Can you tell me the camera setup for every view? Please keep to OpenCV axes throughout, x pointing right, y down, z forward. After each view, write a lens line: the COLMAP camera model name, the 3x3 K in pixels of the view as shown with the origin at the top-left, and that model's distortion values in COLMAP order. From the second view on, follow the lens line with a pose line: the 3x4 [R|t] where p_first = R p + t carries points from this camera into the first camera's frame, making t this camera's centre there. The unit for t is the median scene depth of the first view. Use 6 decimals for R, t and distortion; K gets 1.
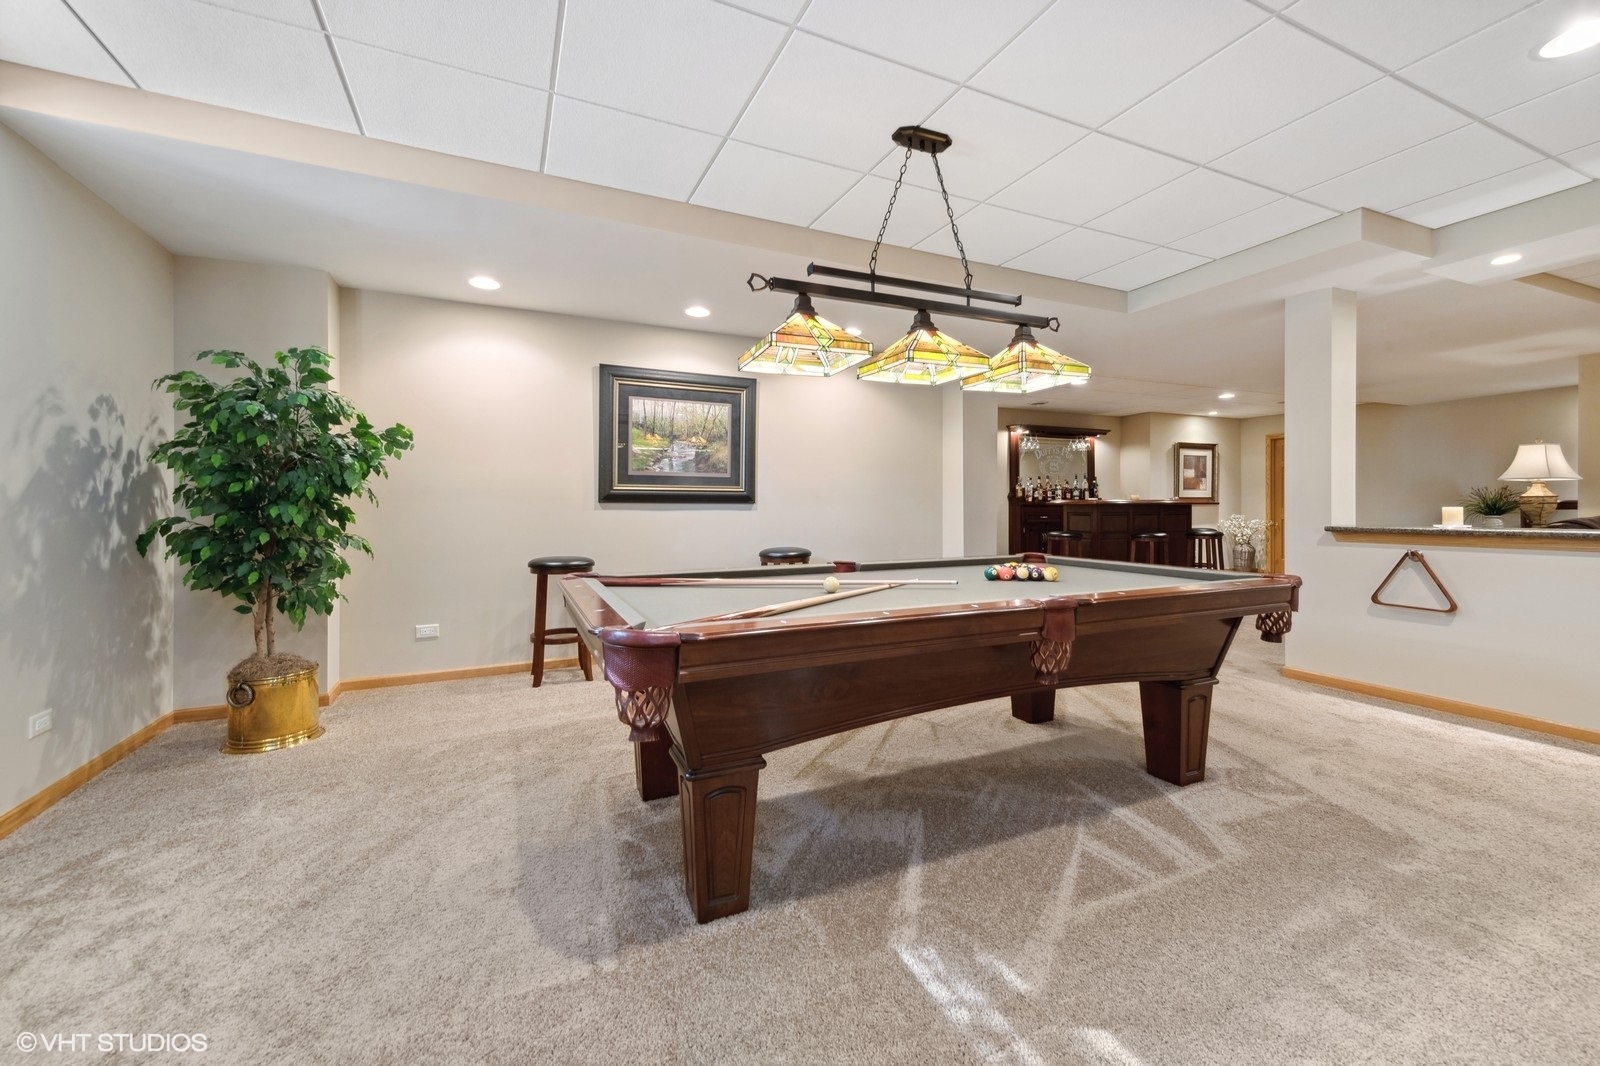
lens RADIAL K [[648.2, 0, 804.2], [0, 648.2, 508.3], [0, 0, 1]] dist [0.022613, 0.000027]
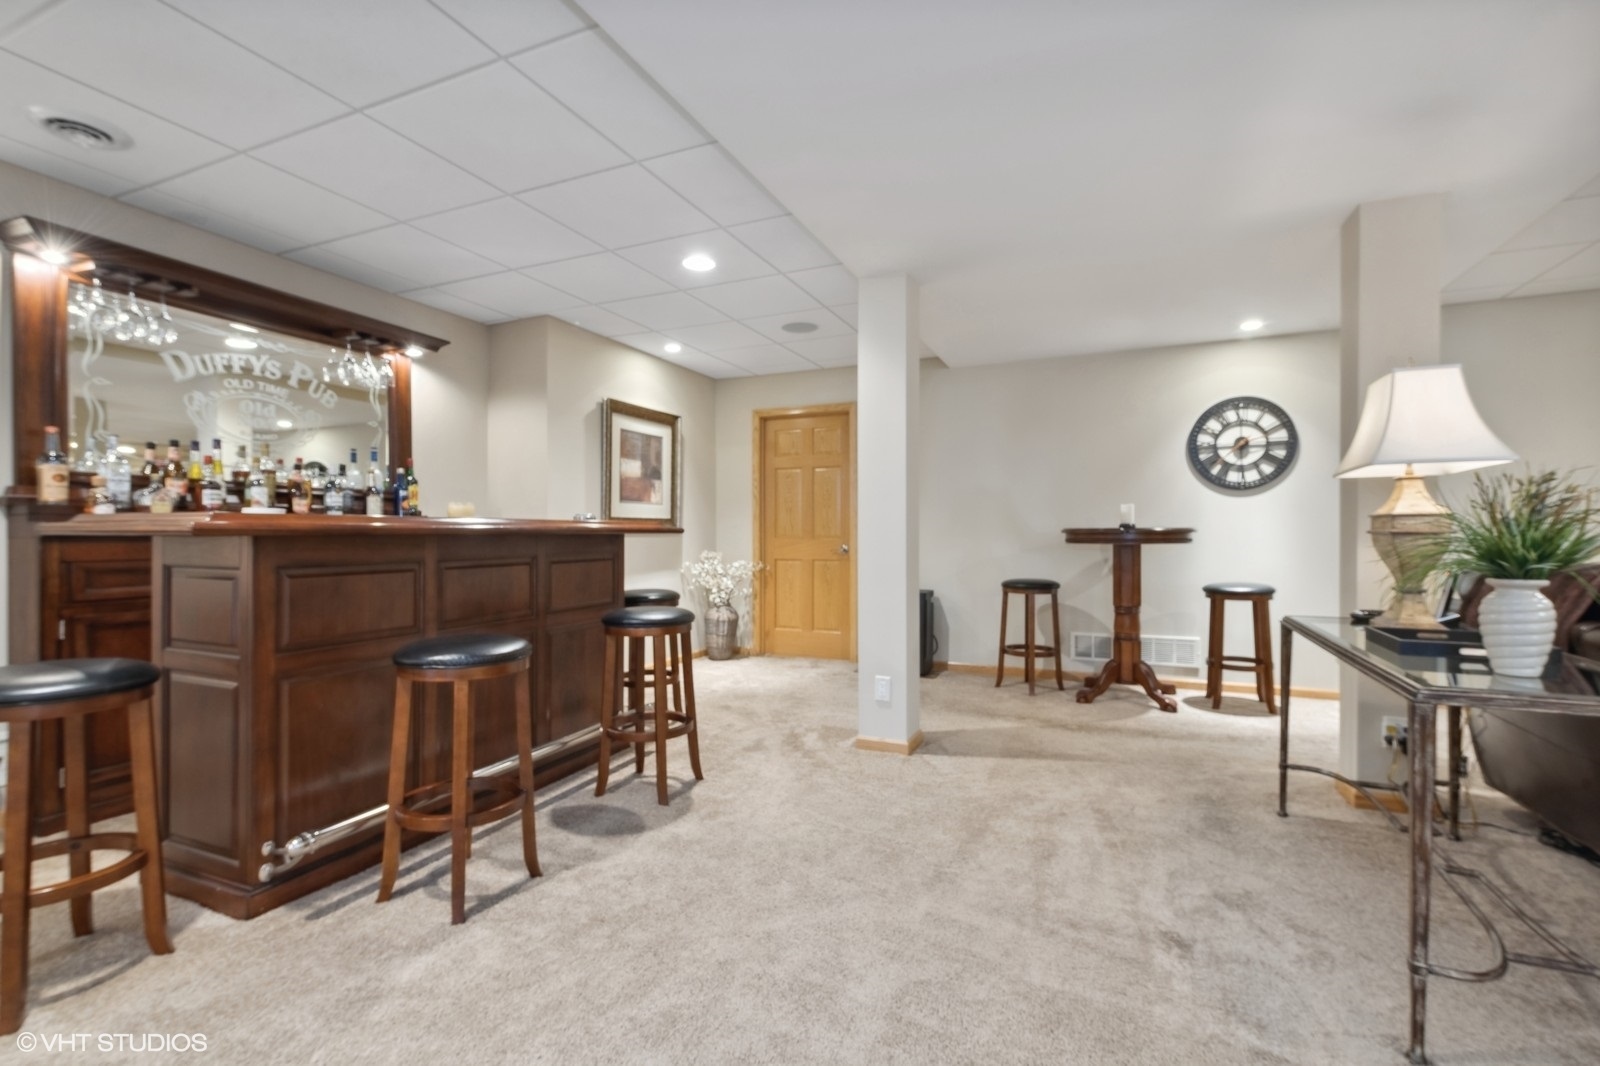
lens RADIAL K [[732.0, 0, 800.0], [0, 732.0, 533.0], [0, 0, 1]] dist [0.000021, -0.000007]
pose [[0.747146, 0.001507, 0.664658, 0.323867], [0.001664, 0.999990, -0.004138, -0.003256], [-0.664658, 0.004198, 0.747136, 0.513884]]
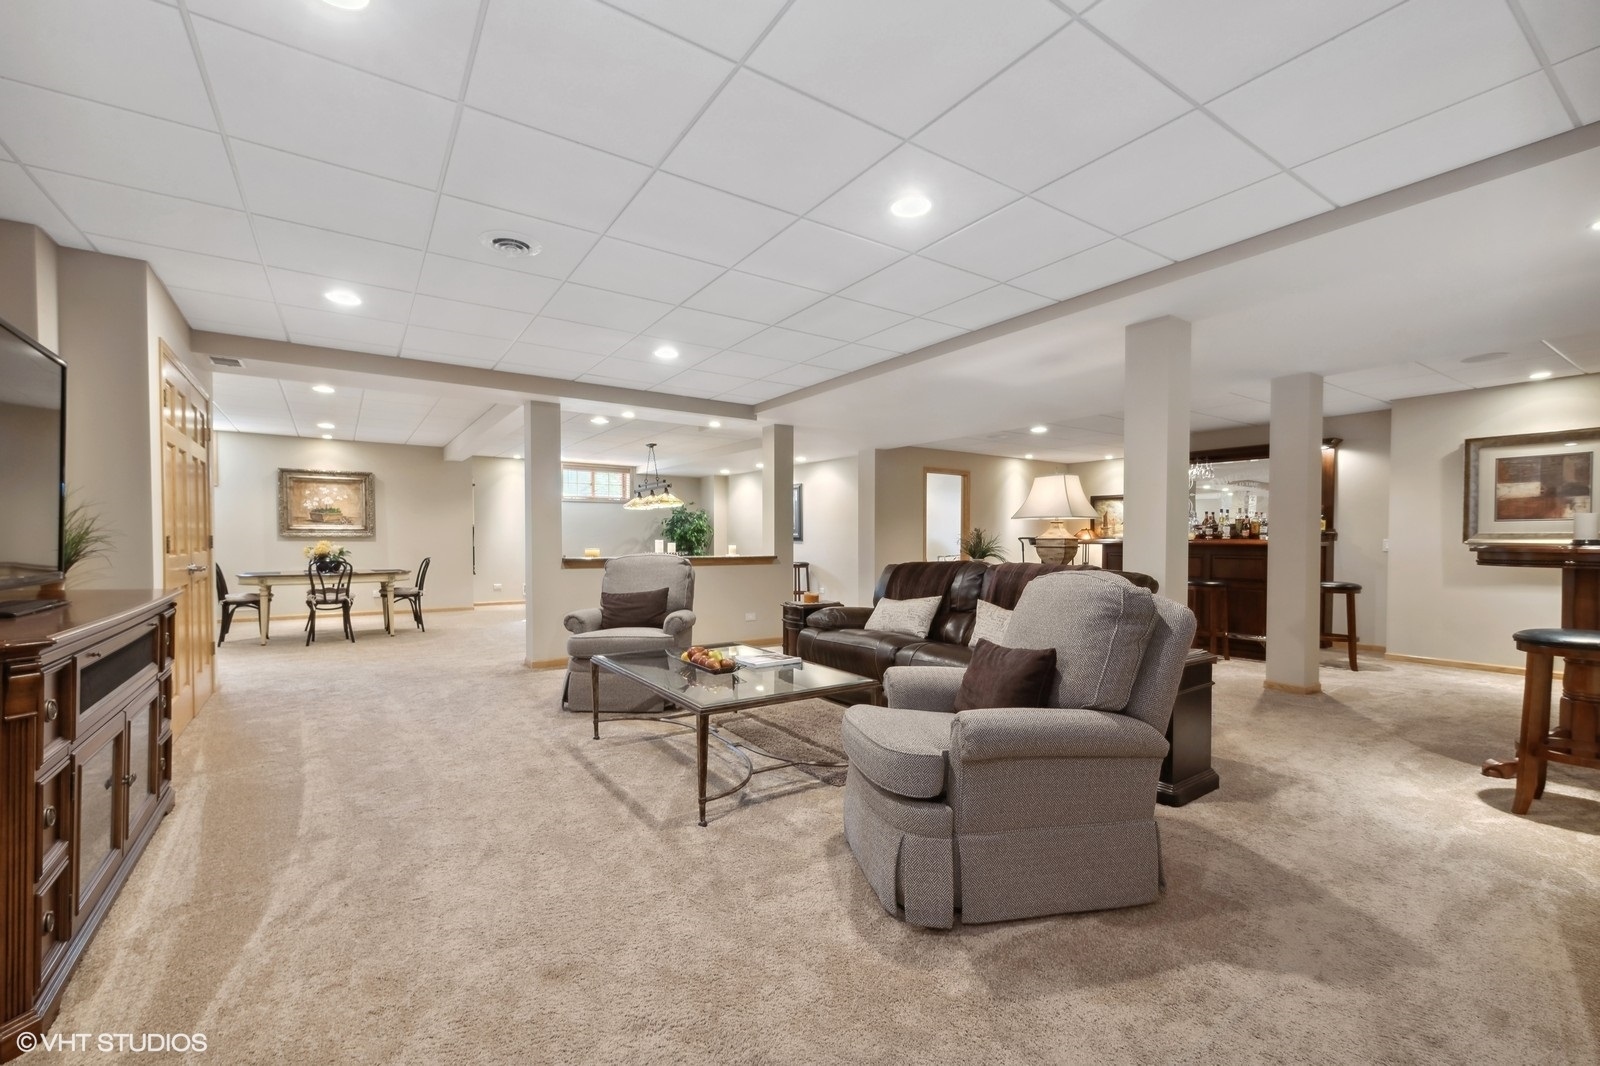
lens RADIAL K [[681.1, 0, 800.0], [0, 681.1, 533.0], [0, 0, 1]] dist [-0.000072, -0.000023]
pose [[0.159995, 0.003435, -0.987112, 1.070225], [-0.007815, 0.999967, 0.002214, -0.013551], [0.987087, 0.007360, 0.160017, 0.300345]]
